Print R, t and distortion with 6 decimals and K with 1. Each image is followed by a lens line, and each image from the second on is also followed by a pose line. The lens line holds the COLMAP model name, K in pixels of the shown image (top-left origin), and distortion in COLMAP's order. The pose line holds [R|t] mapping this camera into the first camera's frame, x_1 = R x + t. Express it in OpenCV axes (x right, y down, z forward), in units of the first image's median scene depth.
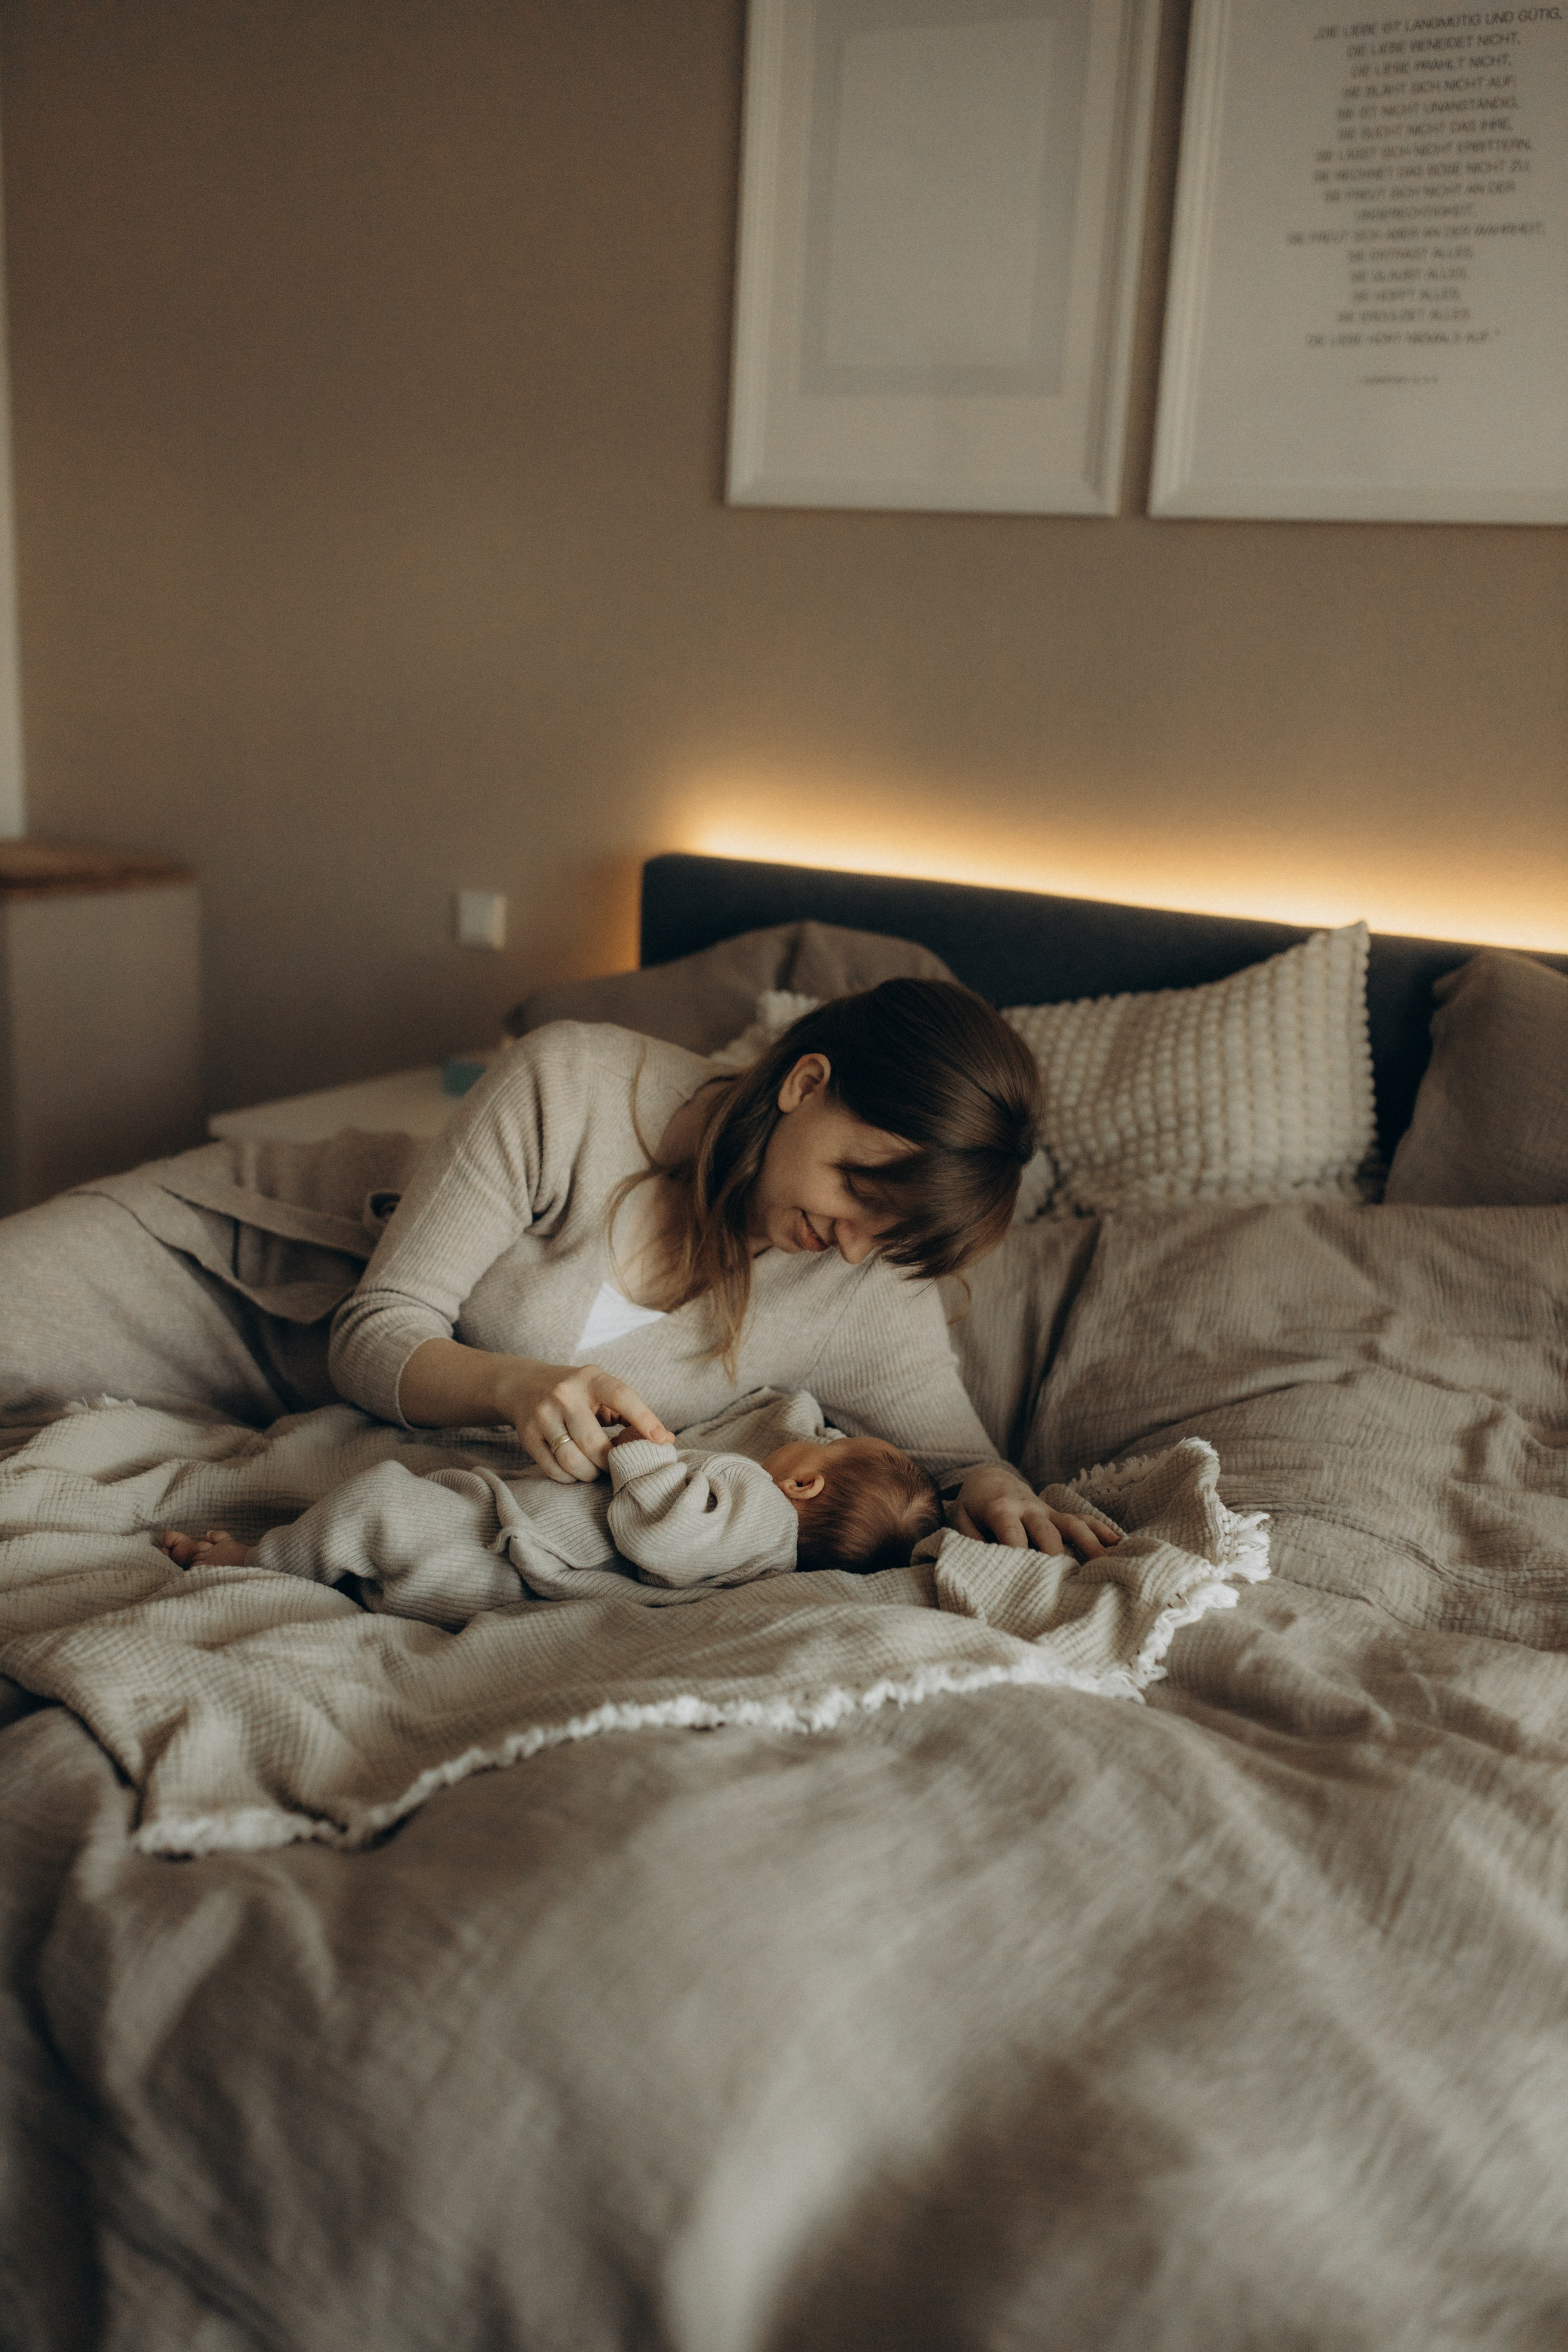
lens RADIAL K [[2369.9, 0, 769.2], [0, 2369.9, 1175.9], [0, 0, 1]] dist [0.002216, 0.000000]
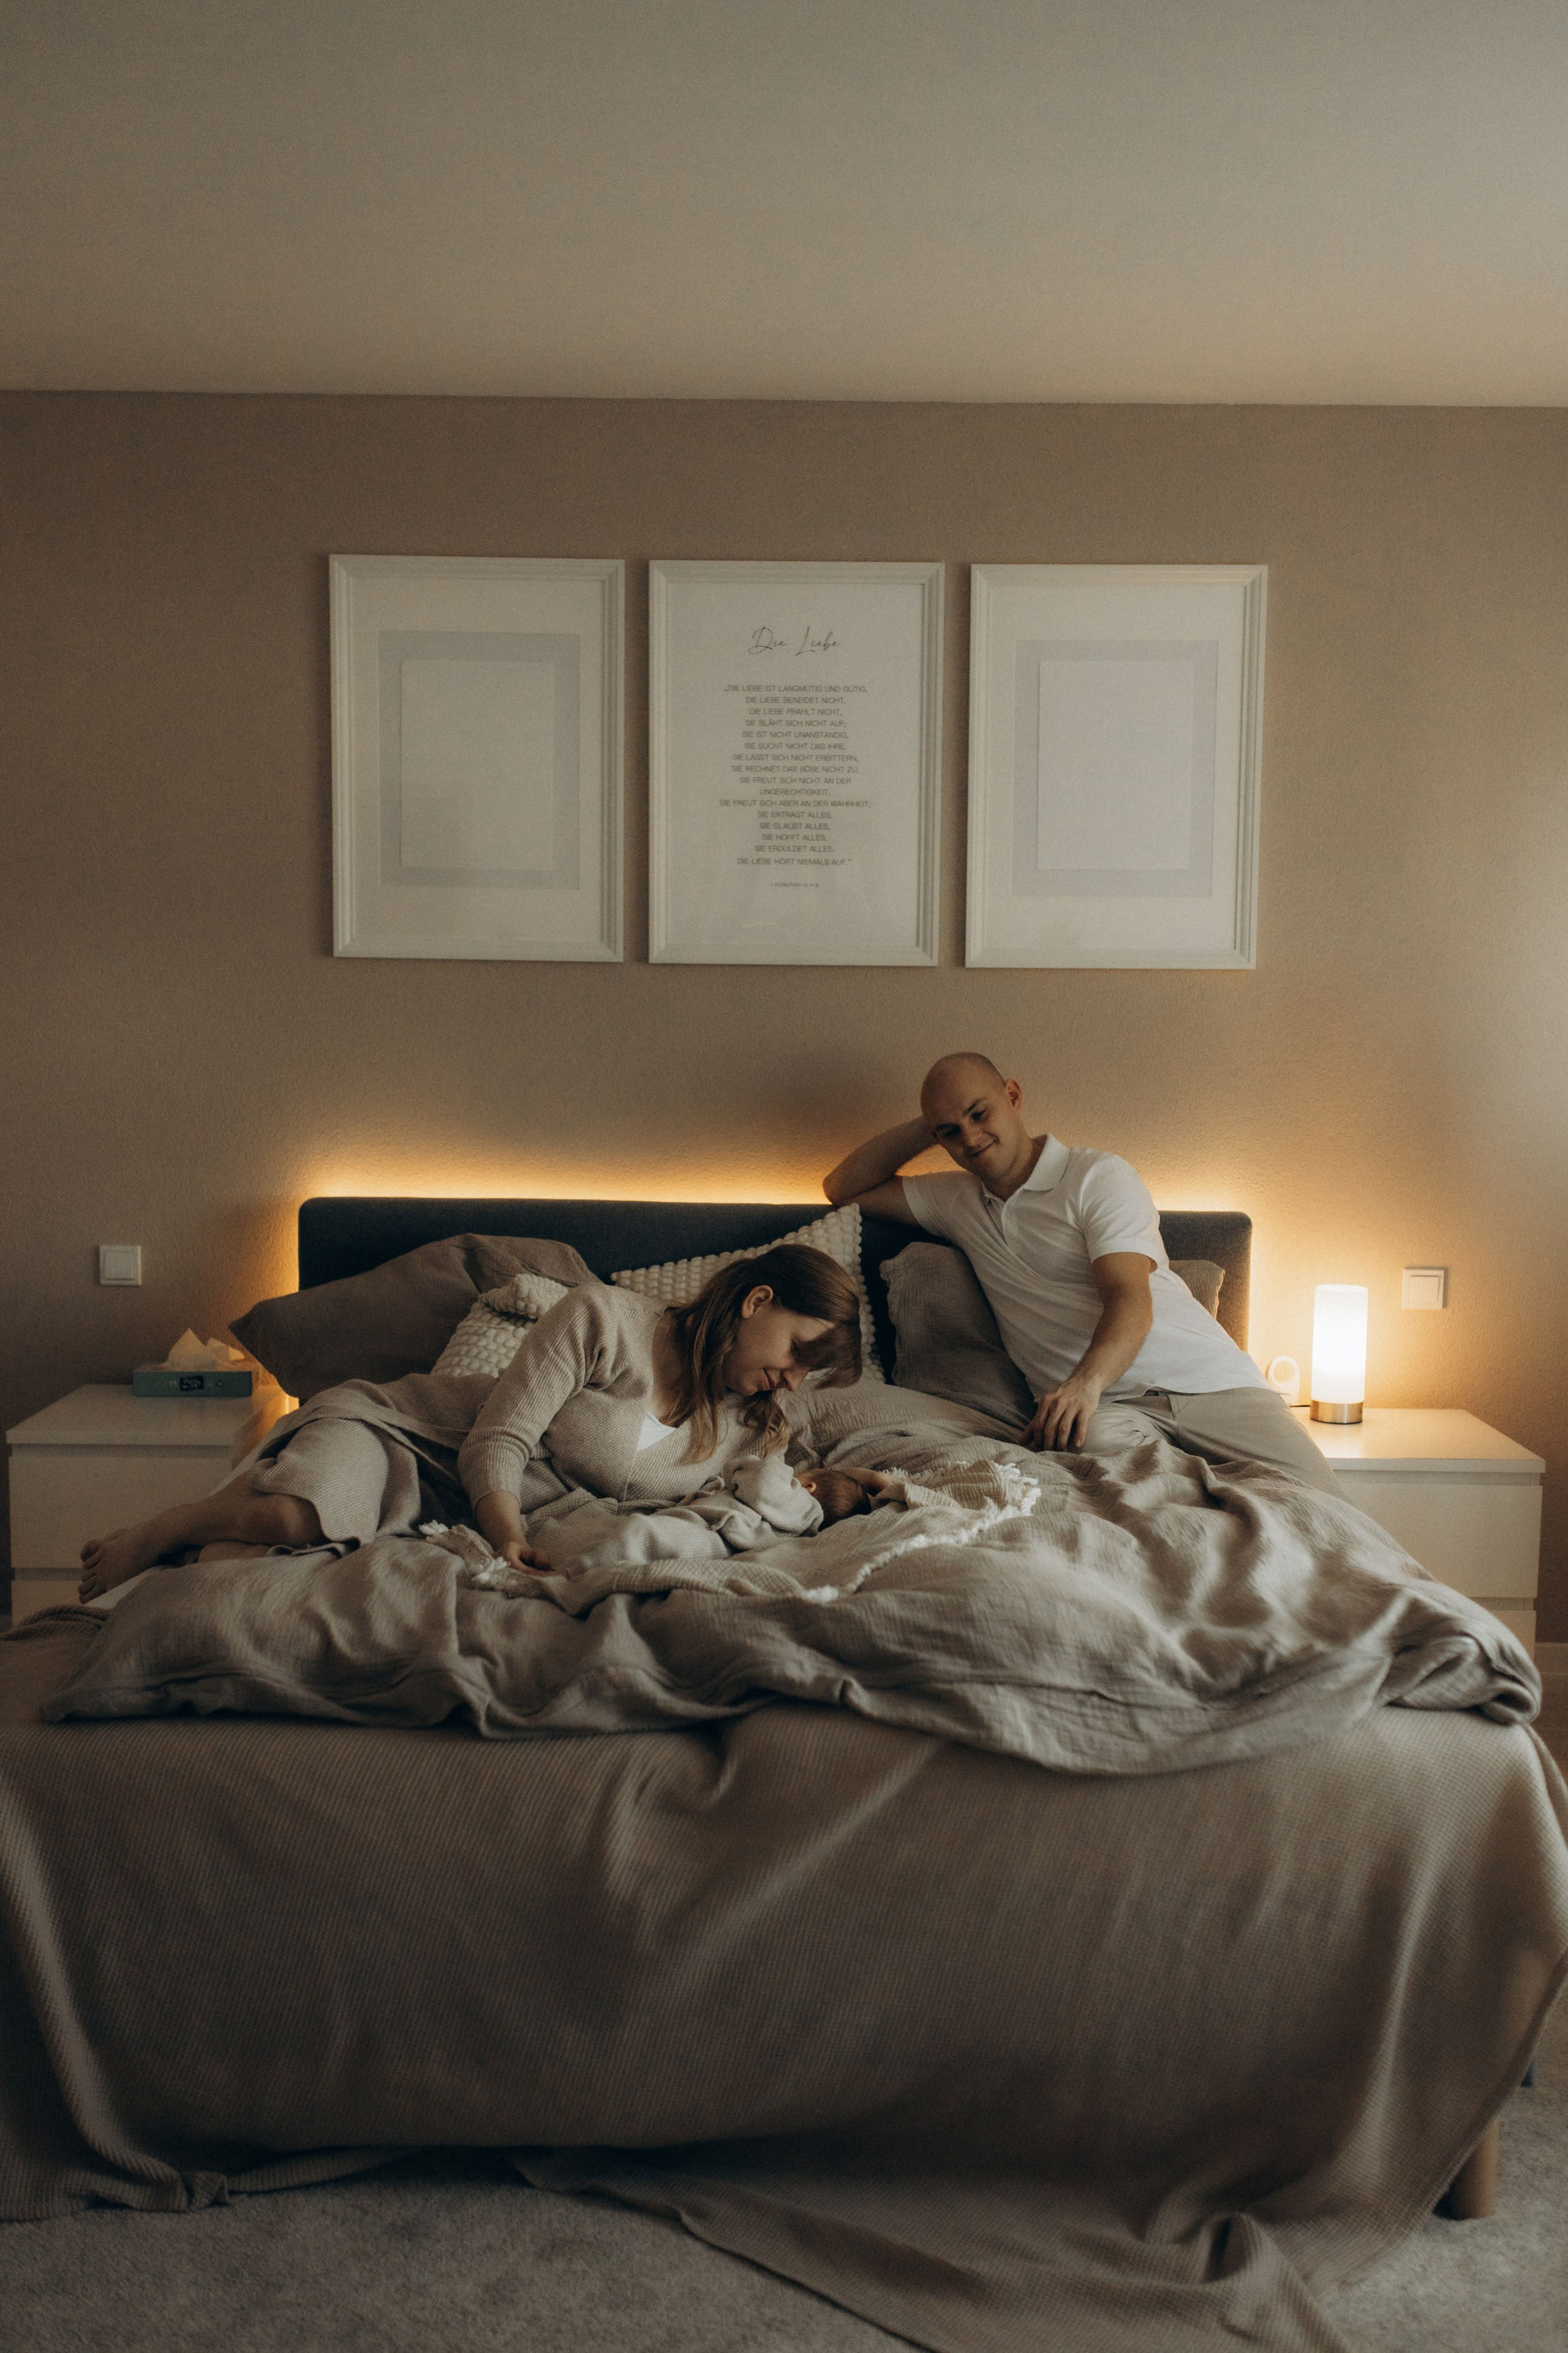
lens RADIAL K [[2370.7, 0, 809.1], [0, 2370.7, 1203.4], [0, 0, 1]] dist [0.002216, 0.000000]
pose [[0.844529, -0.087380, 0.528333, -0.656192], [0.150797, 0.985478, -0.078059, 0.025430], [-0.513839, 0.145594, 0.845442, -0.420638]]
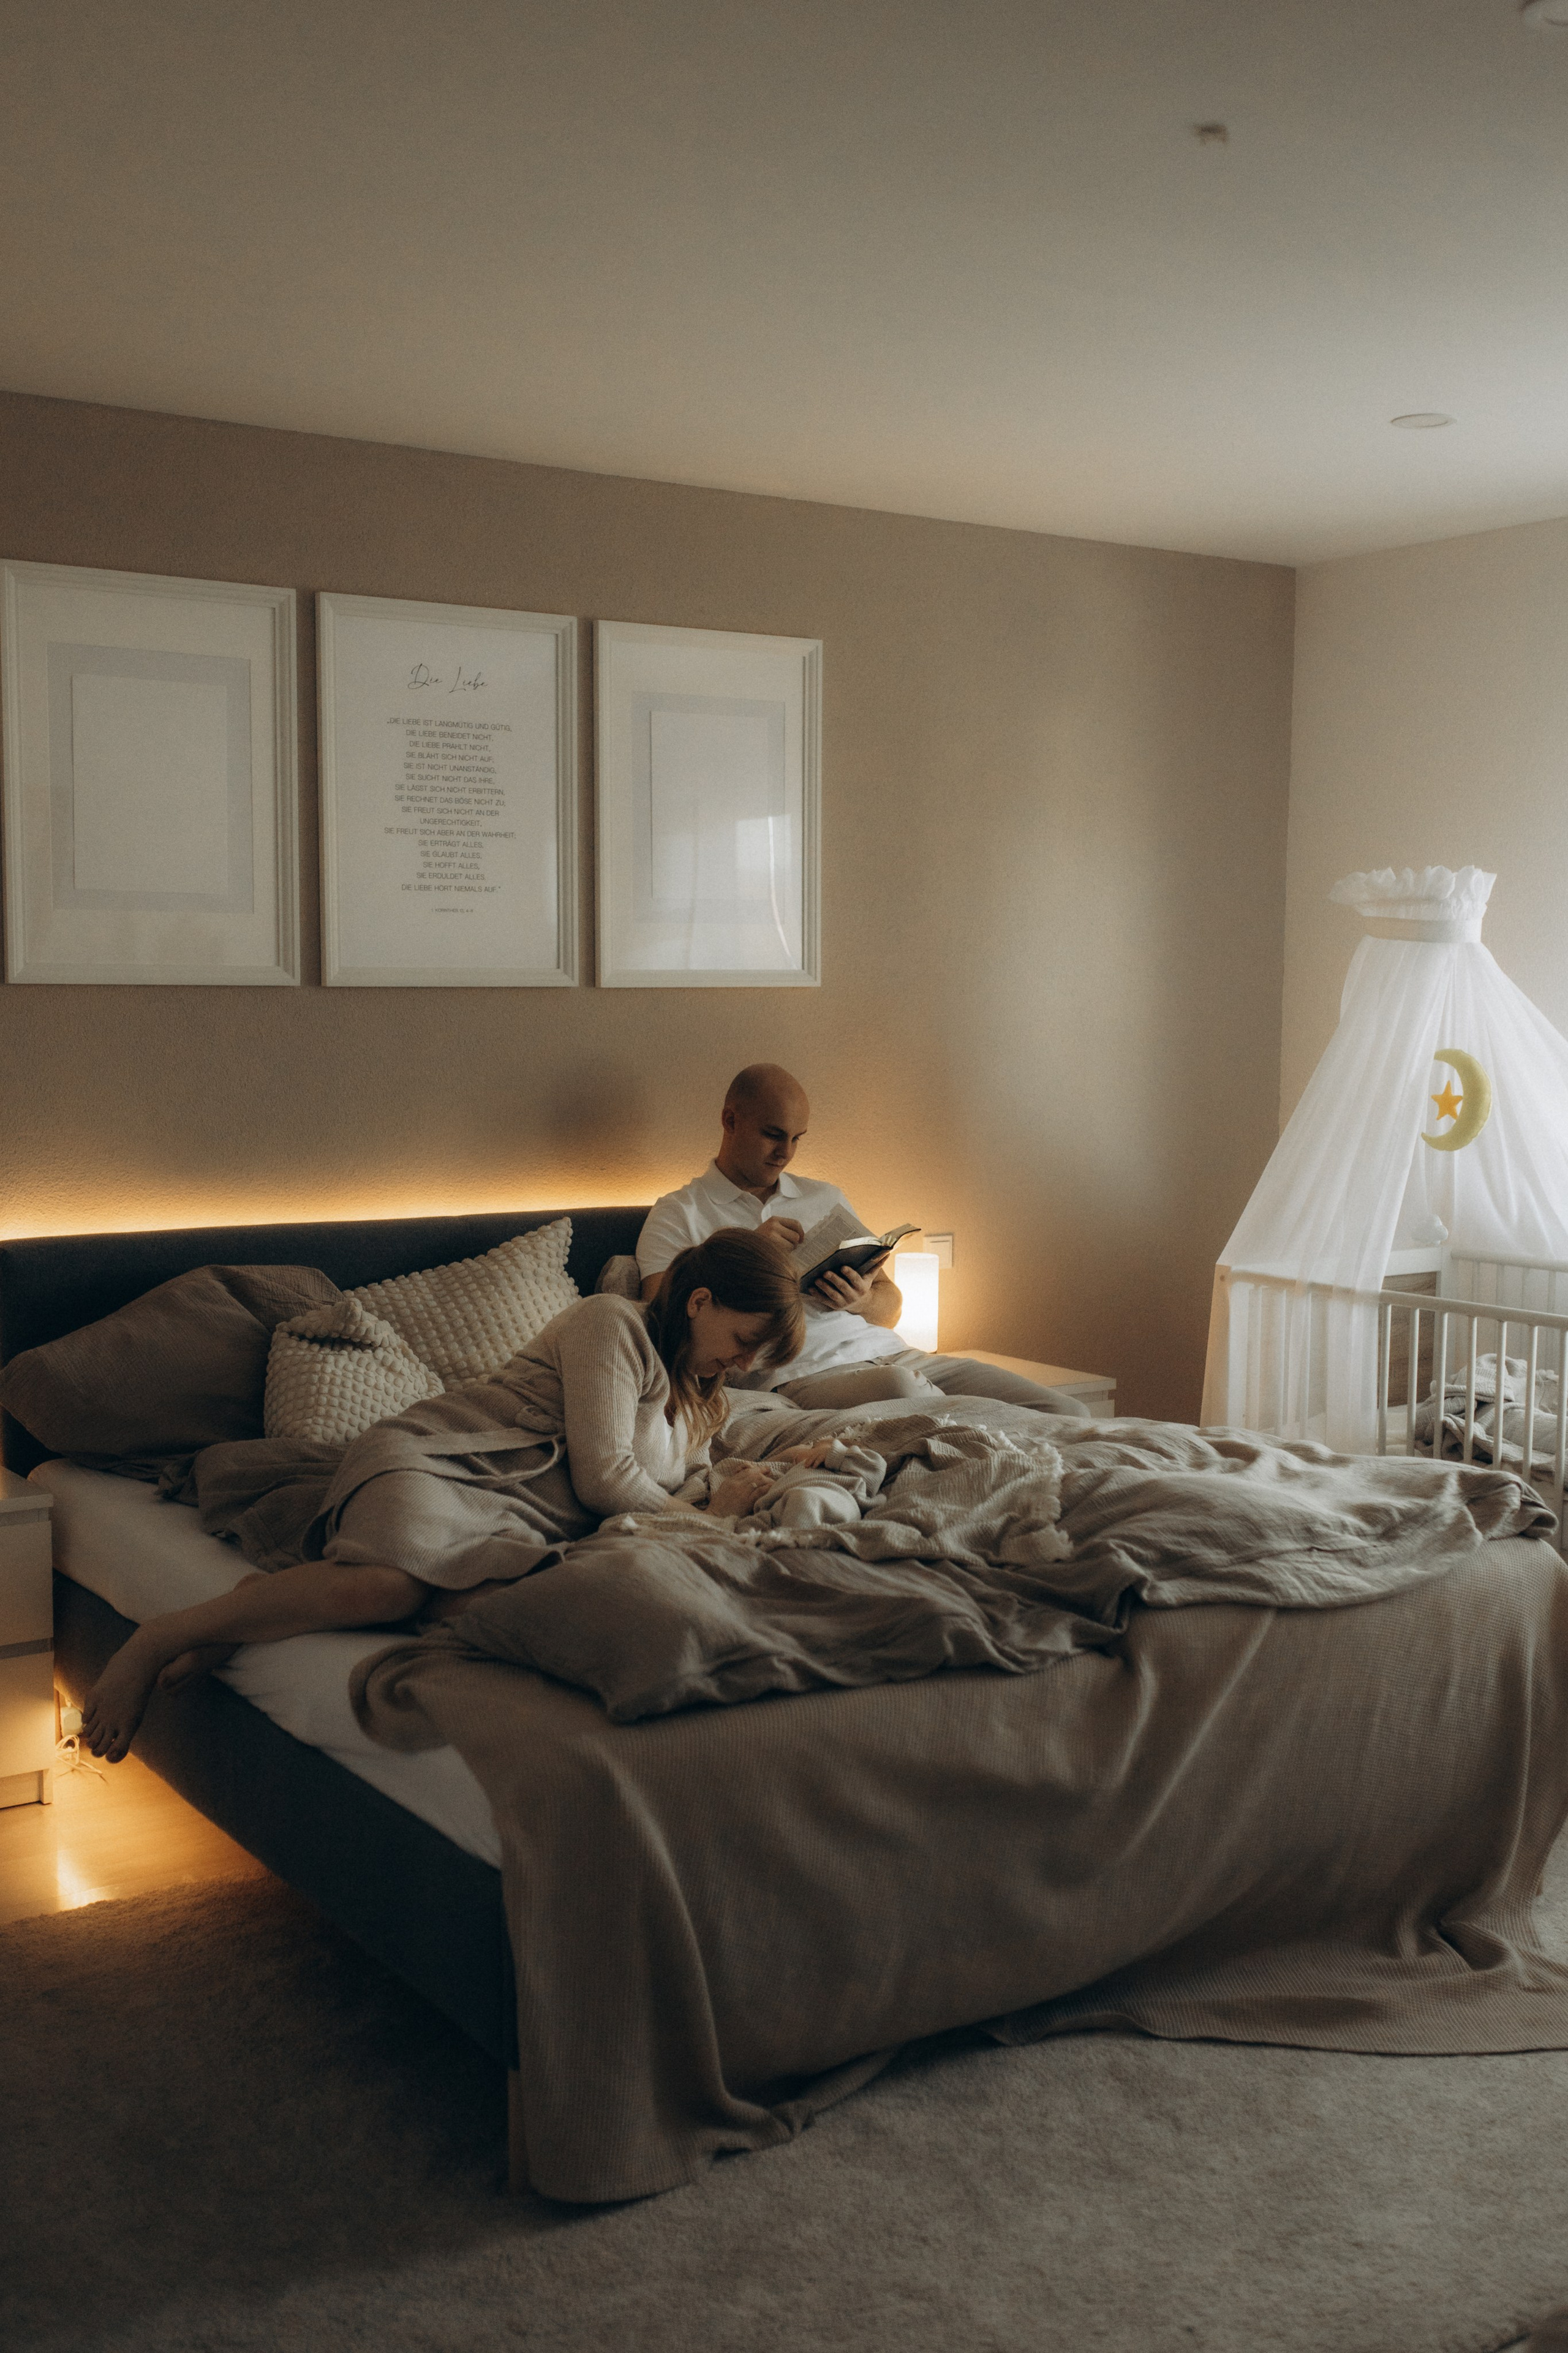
lens RADIAL K [[2370.7, 0, 861.4], [0, 2370.7, 1181.2], [0, 0, 1]] dist [0.002216, 0.000000]
pose [[0.401944, -0.122495, 0.907434, -1.279322], [0.224365, 0.973976, 0.032096, -0.126194], [-0.887751, 0.190695, 0.418967, 0.013613]]
